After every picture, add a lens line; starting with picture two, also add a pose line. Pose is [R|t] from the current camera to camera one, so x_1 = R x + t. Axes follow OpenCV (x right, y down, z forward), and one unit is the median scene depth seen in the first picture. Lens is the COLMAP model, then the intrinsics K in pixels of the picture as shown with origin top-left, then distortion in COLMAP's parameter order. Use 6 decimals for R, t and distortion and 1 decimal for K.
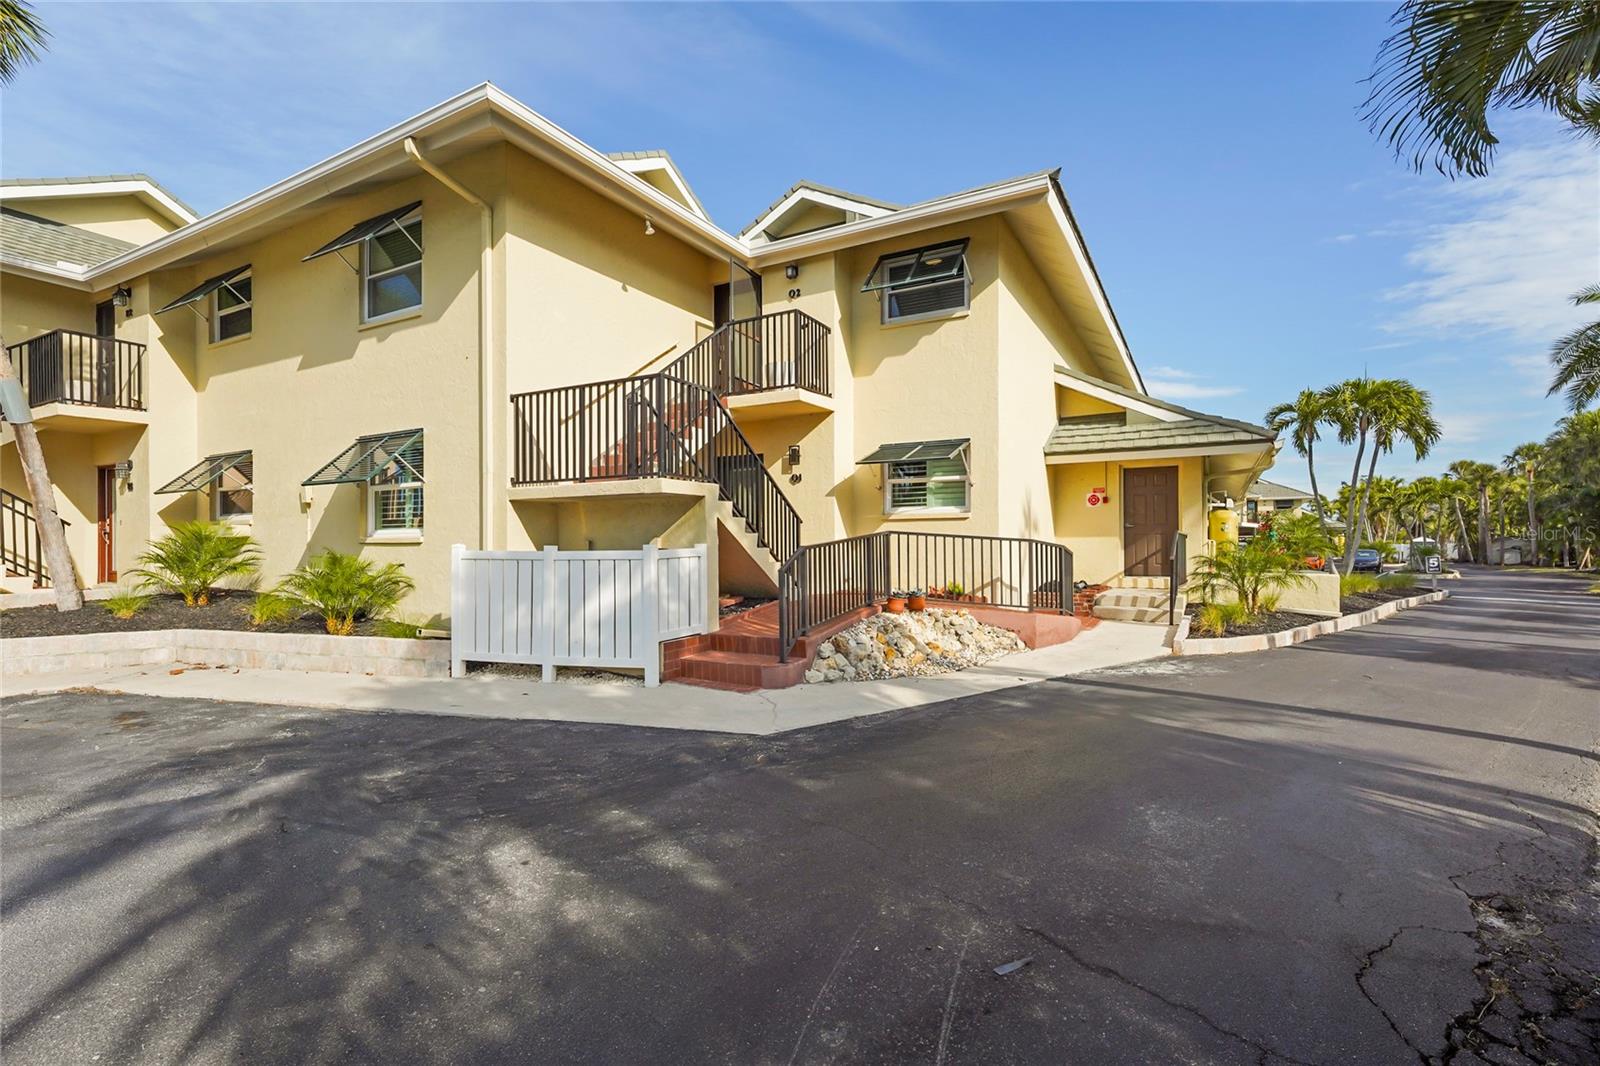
lens RADIAL K [[743.3, 0, 800.0], [0, 743.3, 533.0], [0, 0, 1]] dist [0.000626, 0.000120]
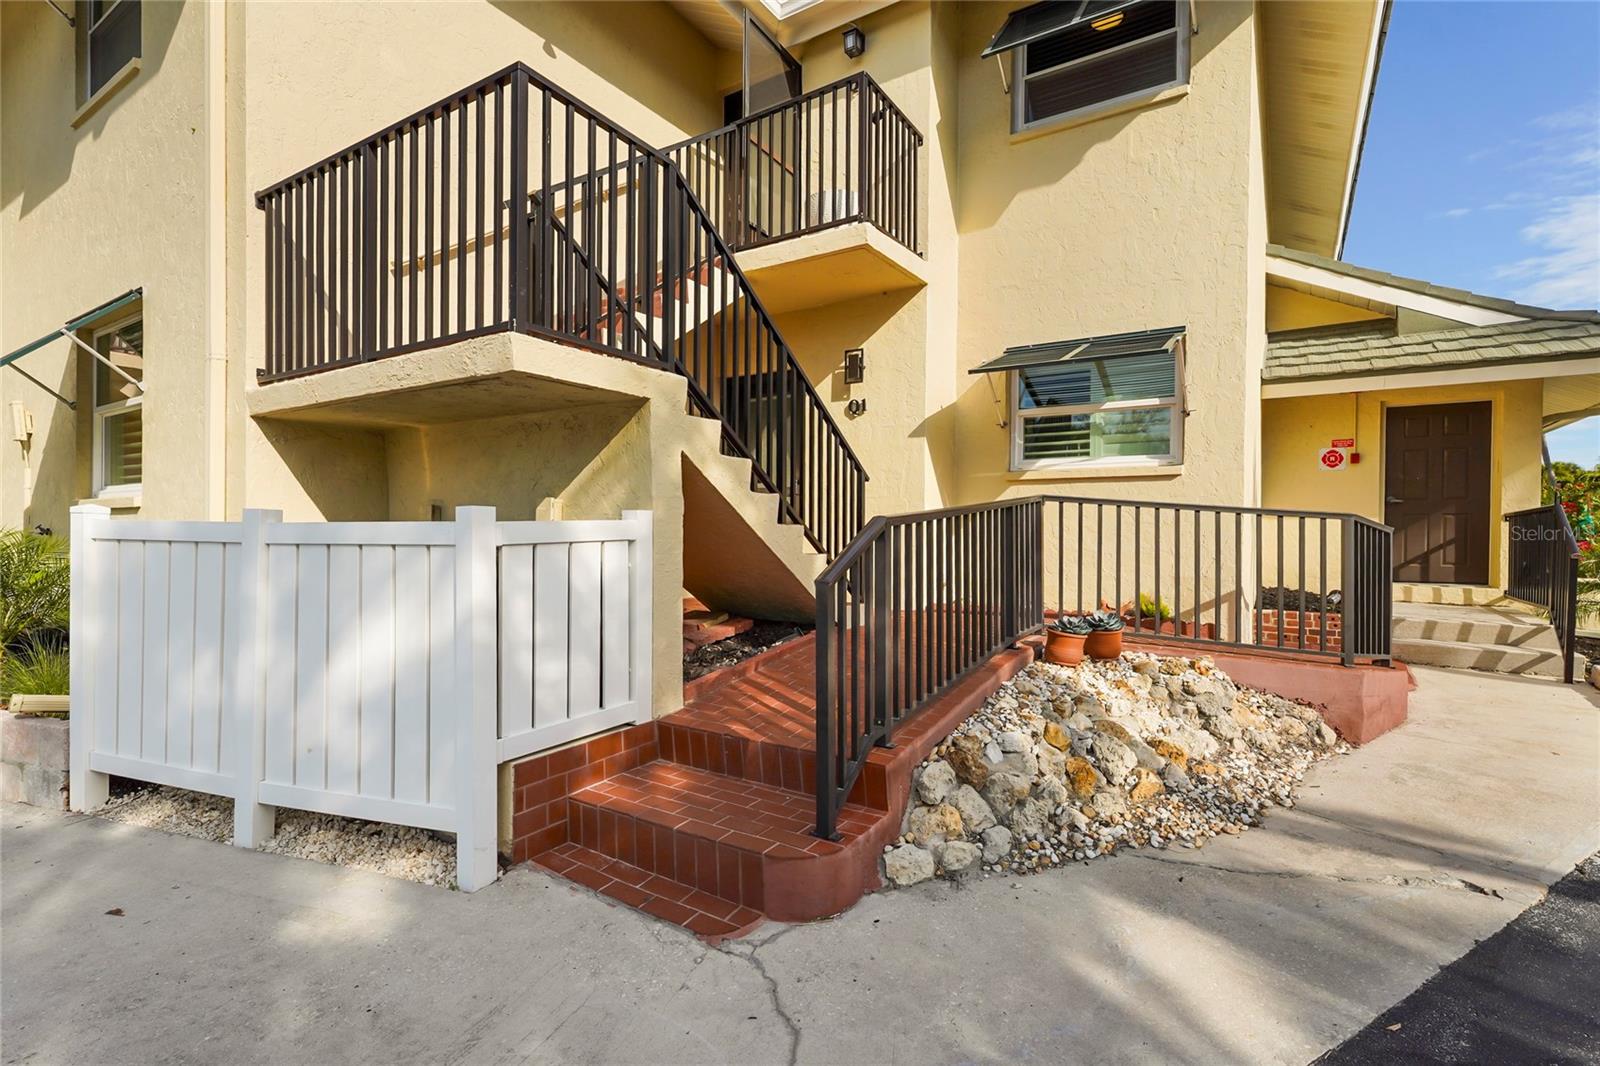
lens RADIAL K [[743.3, 0, 800.0], [0, 743.3, 533.0], [0, 0, 1]] dist [0.000626, 0.000120]
pose [[0.997495, 0.012550, -0.069613, -0.009323], [-0.011194, 0.999741, 0.019827, 0.015274], [0.069844, -0.018998, 0.997377, 0.501688]]
